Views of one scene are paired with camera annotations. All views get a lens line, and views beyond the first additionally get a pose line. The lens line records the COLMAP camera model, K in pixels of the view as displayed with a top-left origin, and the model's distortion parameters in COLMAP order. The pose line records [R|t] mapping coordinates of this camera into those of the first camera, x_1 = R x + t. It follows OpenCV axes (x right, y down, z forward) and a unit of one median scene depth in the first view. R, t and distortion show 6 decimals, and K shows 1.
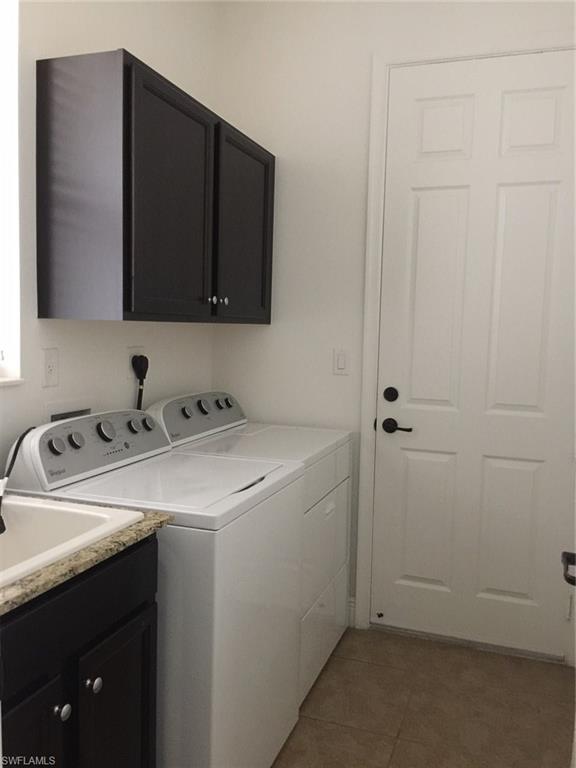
lens RADIAL K [[664.5, 0, 288.0], [0, 664.5, 384.0], [0, 0, 1]] dist [0.050568, 0.002078]
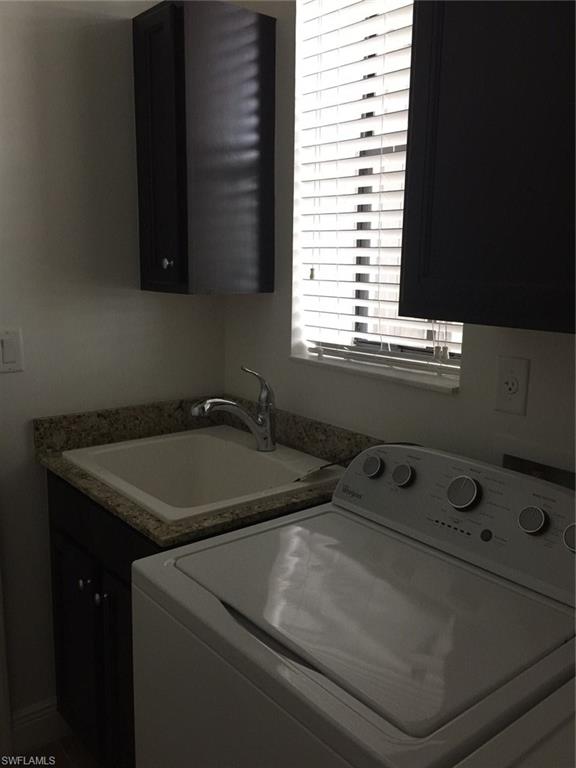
lens RADIAL K [[664.5, 0, 288.0], [0, 664.5, 384.0], [0, 0, 1]] dist [0.050568, 0.002078]
pose [[-0.506333, 0.119564, -0.854009, 0.462740], [-0.110540, 0.973172, 0.201785, -0.181667], [0.855224, 0.196573, -0.479532, 1.662795]]
